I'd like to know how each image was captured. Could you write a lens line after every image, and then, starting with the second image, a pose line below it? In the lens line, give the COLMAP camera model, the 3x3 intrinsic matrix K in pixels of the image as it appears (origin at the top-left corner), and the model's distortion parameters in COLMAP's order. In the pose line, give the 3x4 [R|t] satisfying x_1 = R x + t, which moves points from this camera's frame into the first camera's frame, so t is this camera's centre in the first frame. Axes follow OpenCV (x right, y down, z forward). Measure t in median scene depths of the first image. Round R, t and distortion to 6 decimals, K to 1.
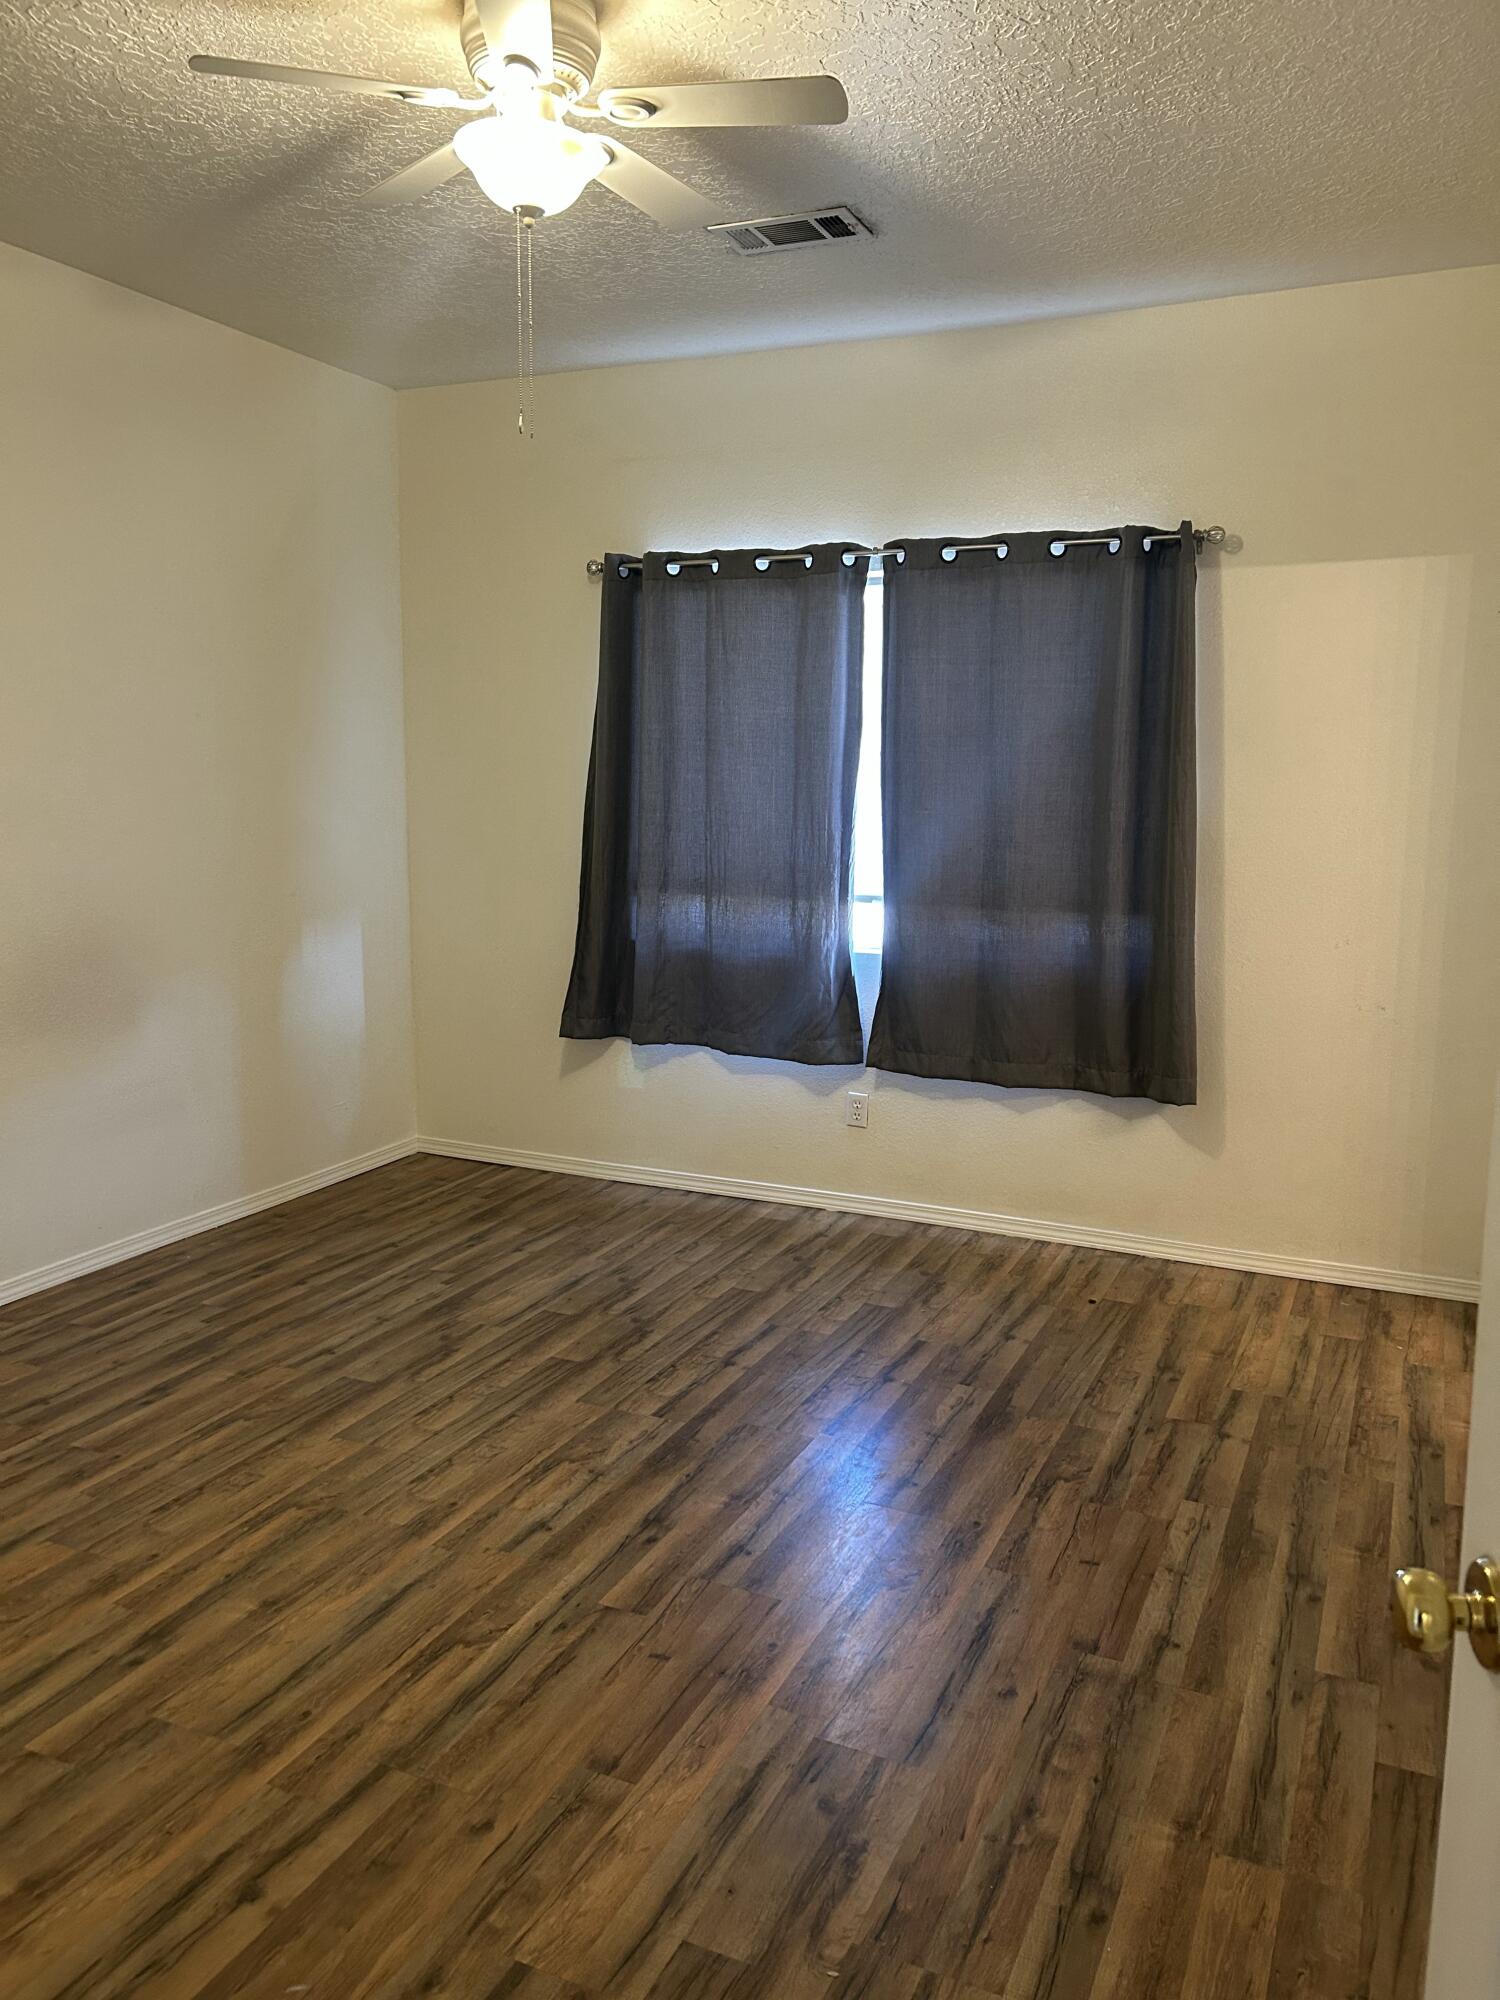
lens RADIAL K [[1520.6, 0, 758.4], [0, 1520.6, 1004.6], [0, 0, 1]] dist [-0.007640, -0.008157]
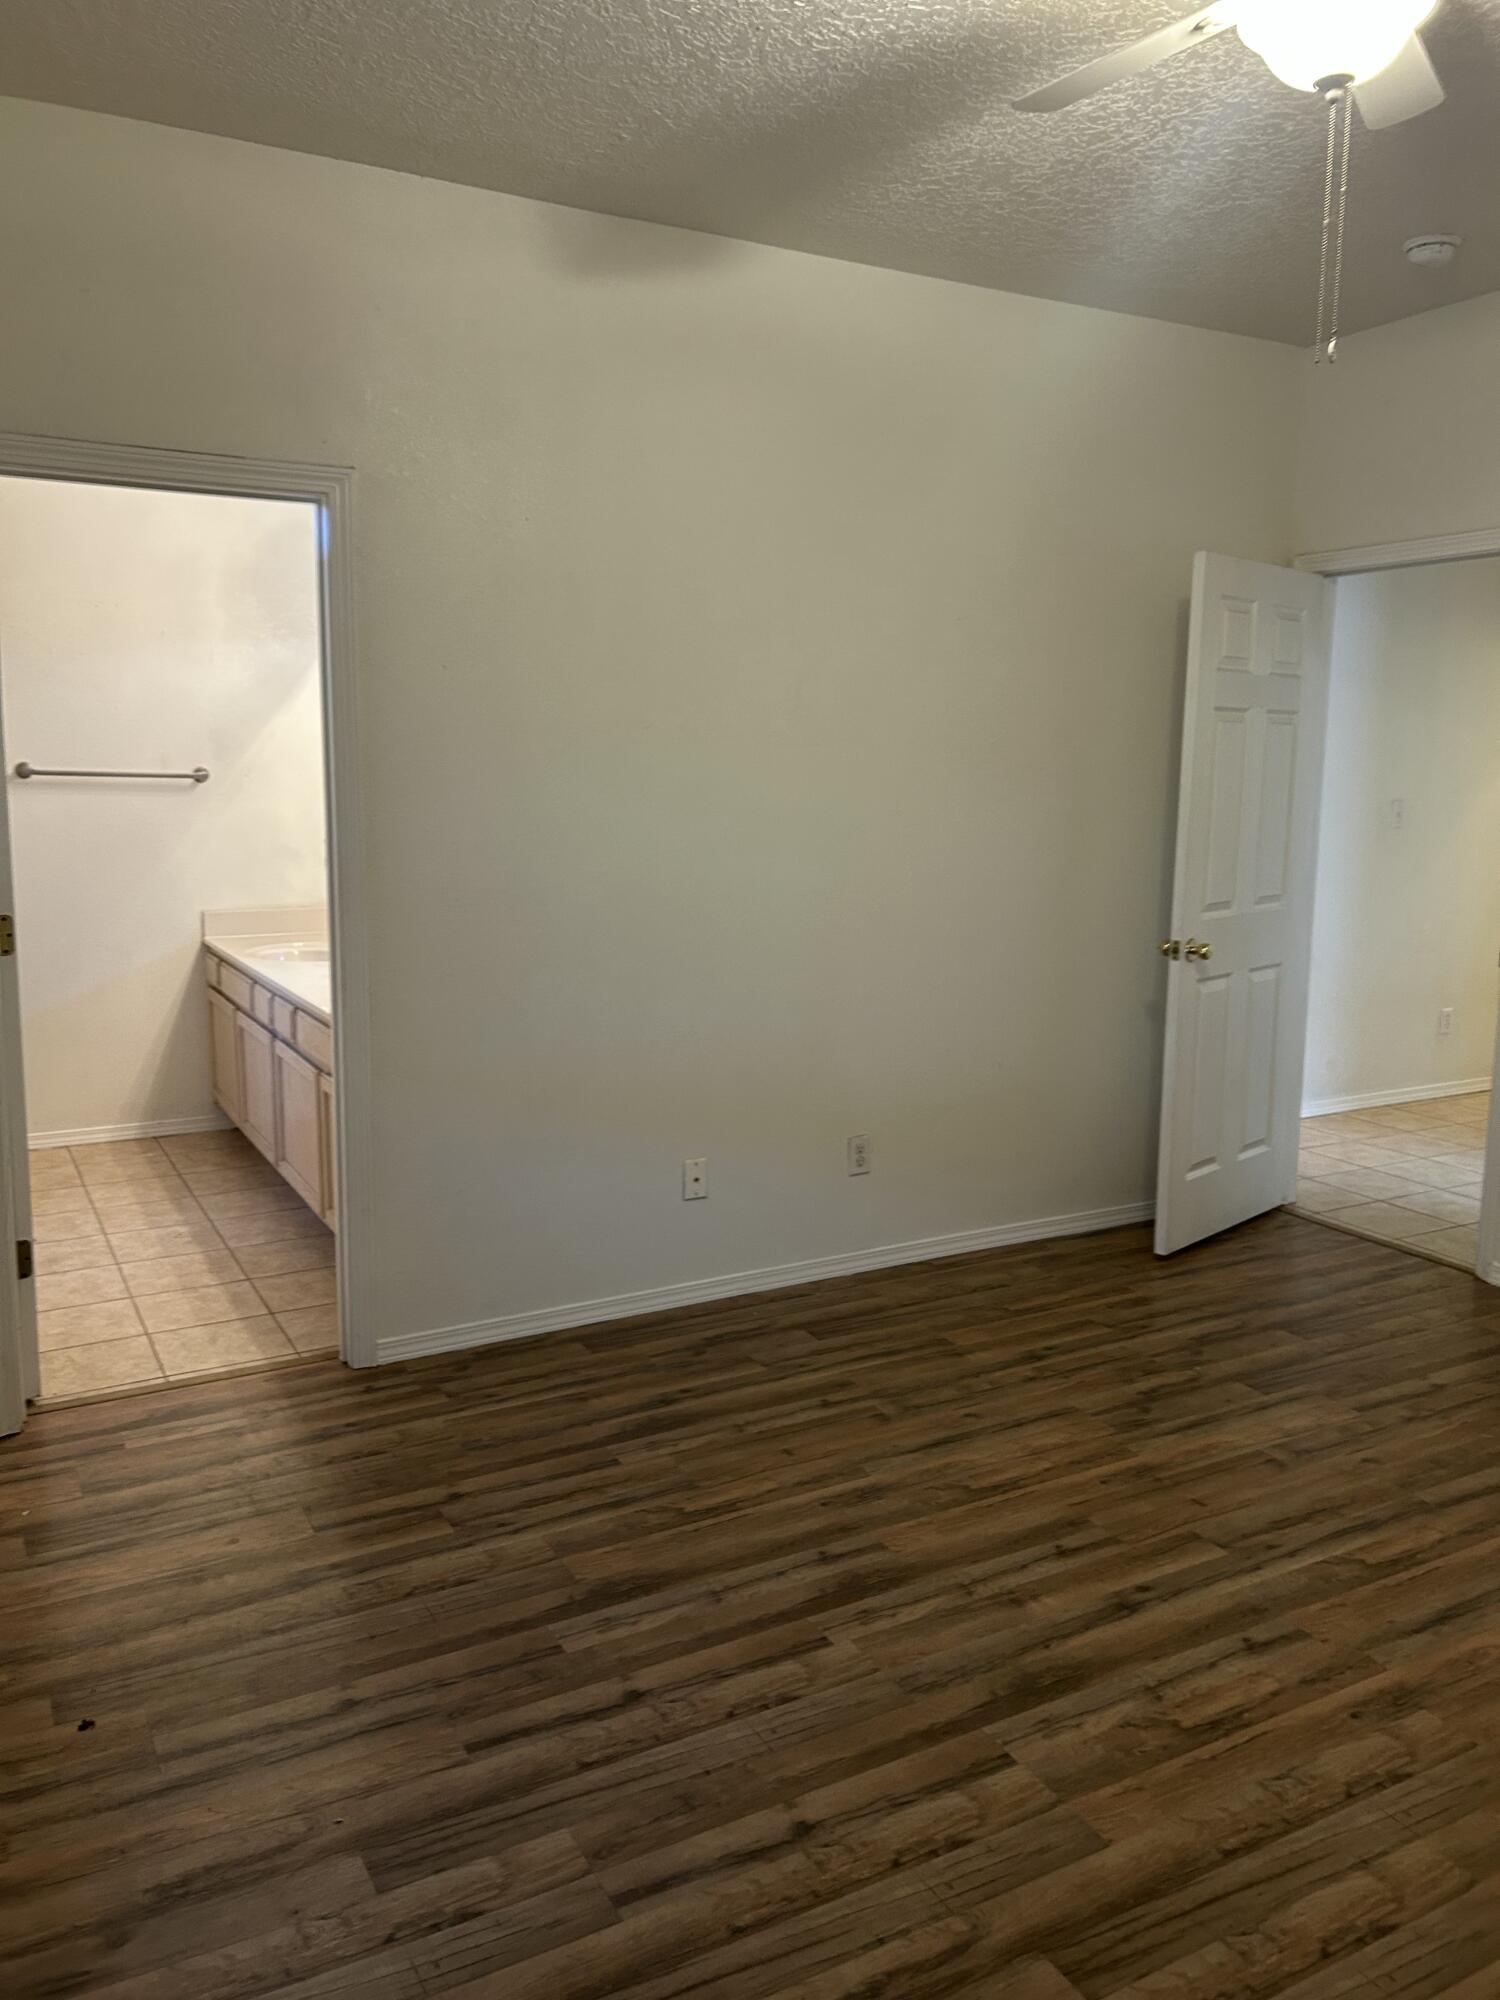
lens RADIAL K [[1520.6, 0, 758.0], [0, 1520.6, 986.9], [0, 0, 1]] dist [-0.007640, -0.008157]
pose [[-0.803688, -0.102315, 0.586189, -0.379601], [0.077851, 0.958560, 0.274046, -0.269824], [-0.589937, 0.265883, -0.762418, 1.708013]]
